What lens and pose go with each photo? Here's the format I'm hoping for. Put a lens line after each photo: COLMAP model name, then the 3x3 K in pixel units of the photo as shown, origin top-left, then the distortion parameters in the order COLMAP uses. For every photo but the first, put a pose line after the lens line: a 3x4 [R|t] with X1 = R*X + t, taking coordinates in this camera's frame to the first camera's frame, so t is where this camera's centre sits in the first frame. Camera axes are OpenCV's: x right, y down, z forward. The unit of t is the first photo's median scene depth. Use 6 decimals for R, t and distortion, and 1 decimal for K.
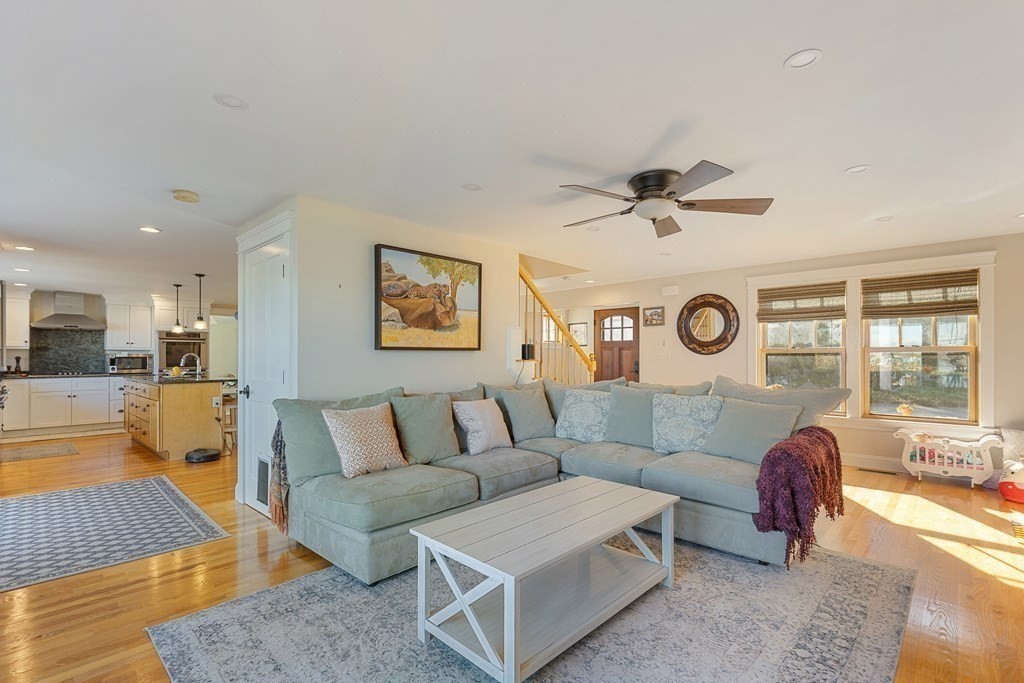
lens RADIAL K [[466.7, 0, 513.6], [0, 466.7, 357.0], [0, 0, 1]] dist [-0.000521, -0.000354]
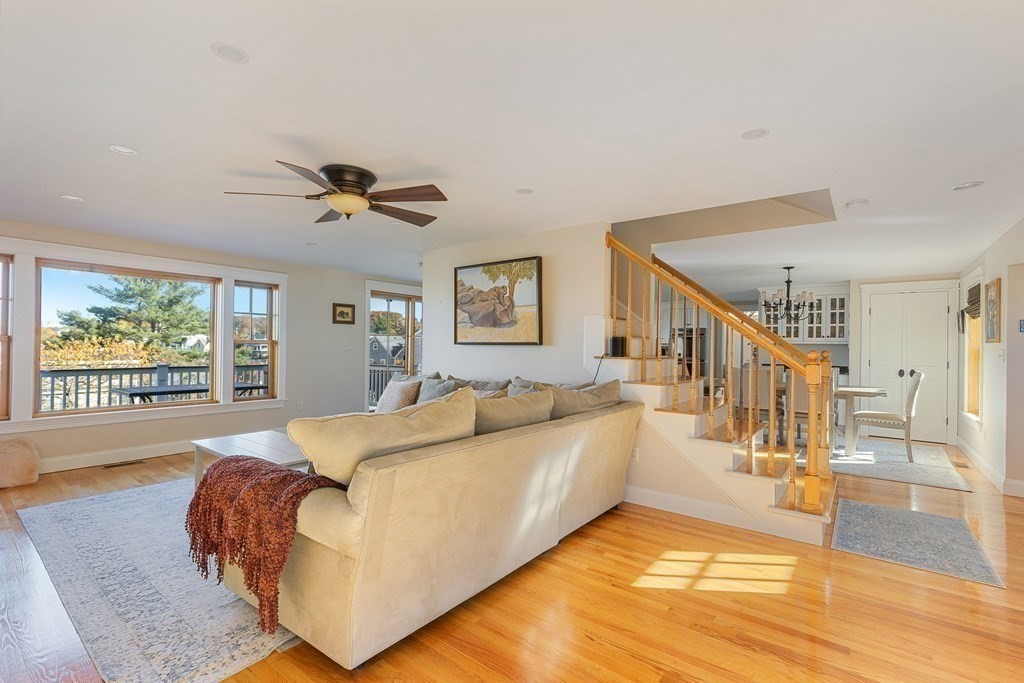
lens RADIAL K [[462.5, 0, 506.9], [0, 462.5, 341.3], [0, 0, 1]] dist [0.002013, 0.000027]
pose [[0.088330, -0.004917, -0.996079, 0.523564], [-0.012336, 0.999906, -0.006030, -0.008845], [0.996015, 0.012821, 0.088261, 0.499574]]
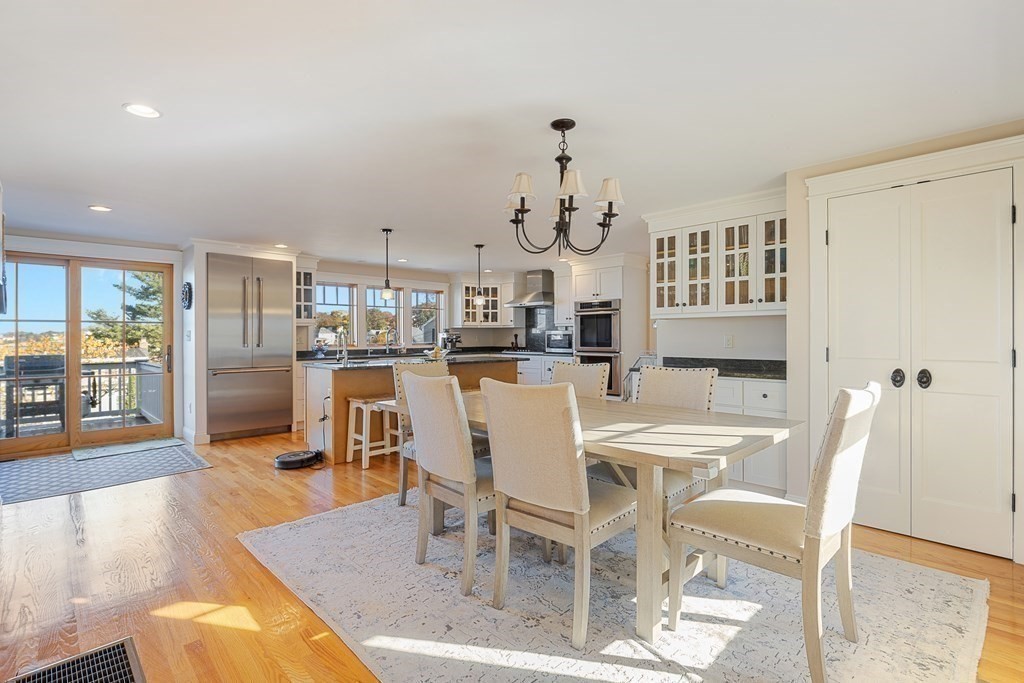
lens RADIAL K [[480.8, 0, 506.9], [0, 480.8, 336.9], [0, 0, 1]] dist [-0.000305, -0.000077]
pose [[-0.043404, 0.004364, -0.999048, 0.101975], [0.006688, 0.999969, 0.004077, 0.000849], [0.999035, -0.006505, -0.043432, 1.037705]]
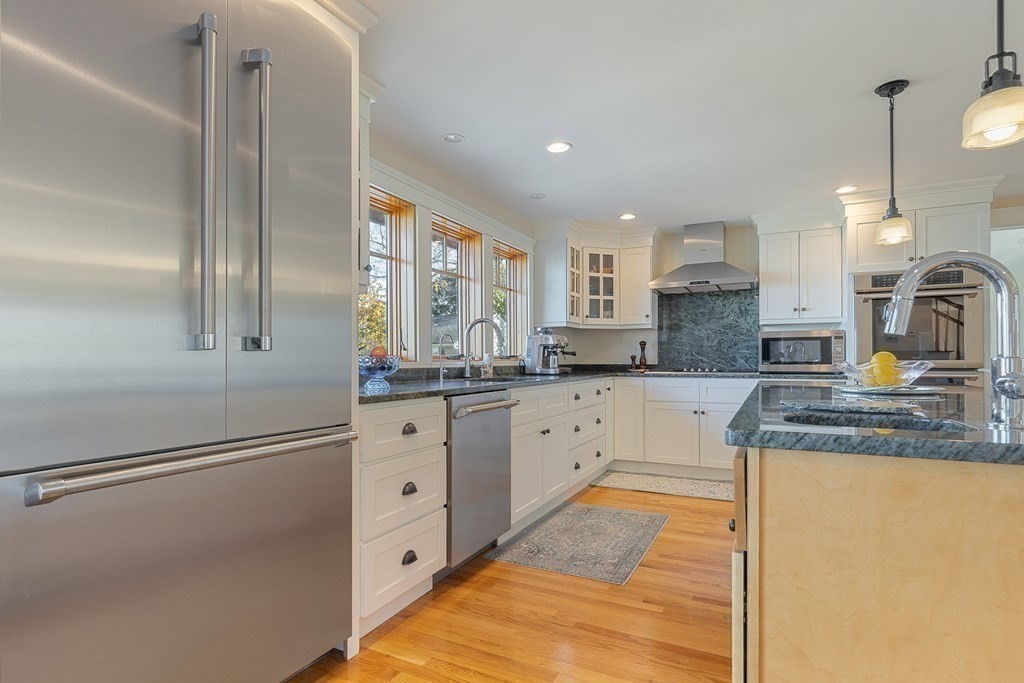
lens RADIAL K [[517.1, 0, 511.4], [0, 517.1, 359.5], [0, 0, 1]] dist [-0.001662, -0.000478]
pose [[0.282257, 0.001939, -0.959337, -0.448533], [0.005630, 0.999977, 0.003677, 0.020433], [0.959322, -0.006439, 0.282240, 0.638702]]
